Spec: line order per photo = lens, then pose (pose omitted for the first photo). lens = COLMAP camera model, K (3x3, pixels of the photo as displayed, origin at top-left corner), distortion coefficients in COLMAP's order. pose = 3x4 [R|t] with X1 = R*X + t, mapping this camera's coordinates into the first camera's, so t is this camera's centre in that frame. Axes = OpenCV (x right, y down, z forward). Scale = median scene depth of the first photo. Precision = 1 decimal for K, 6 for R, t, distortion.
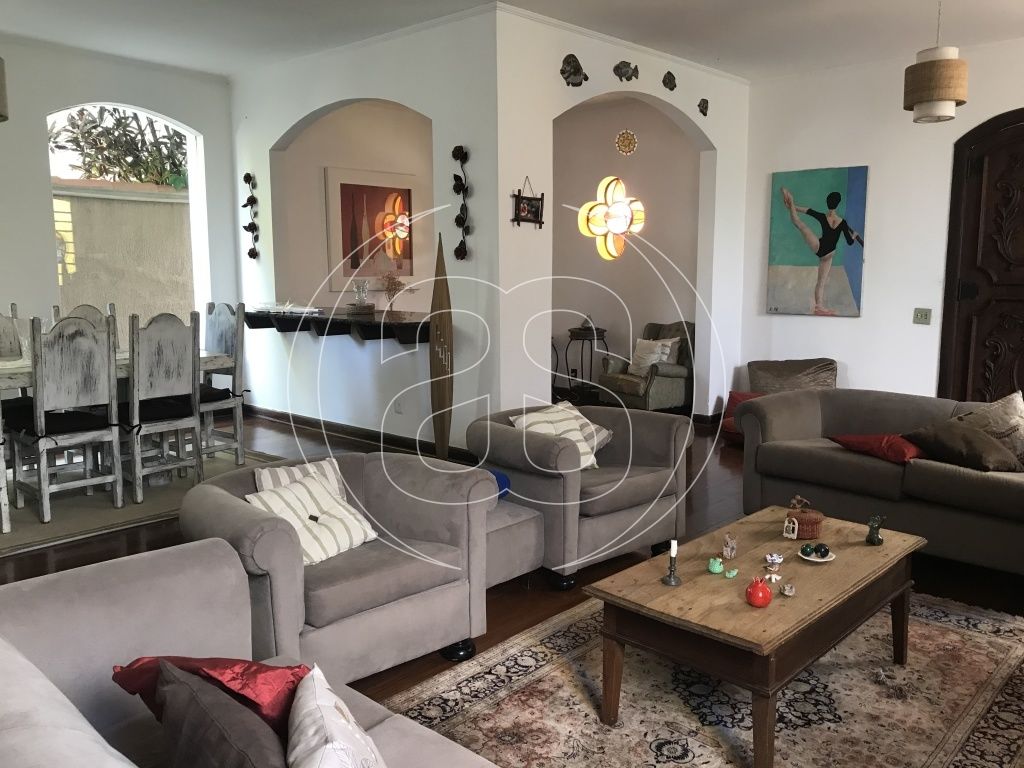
lens RADIAL K [[869.8, 0, 512.0], [0, 869.8, 384.0], [0, 0, 1]] dist [0.012430, 0.005289]
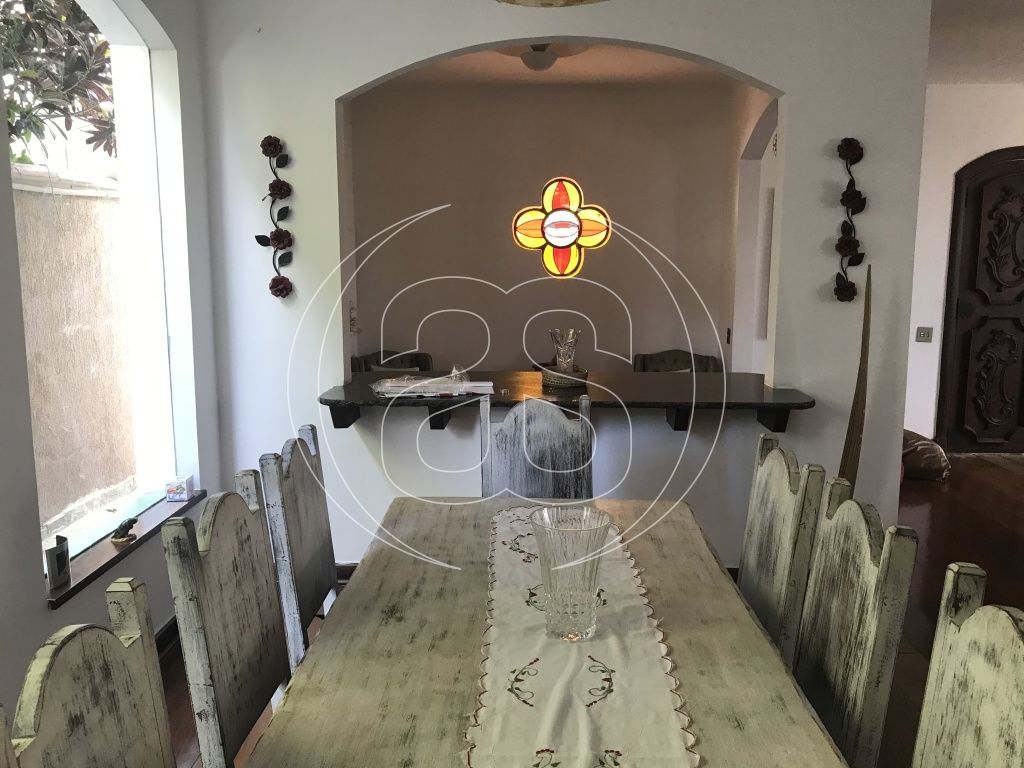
lens RADIAL K [[869.8, 0, 512.0], [0, 869.8, 384.0], [0, 0, 1]] dist [0.012430, 0.005289]
pose [[0.737262, -0.097542, 0.668528, -0.562621], [0.089940, 0.994886, 0.045972, -0.103062], [-0.669593, 0.026234, 0.742265, 0.510736]]
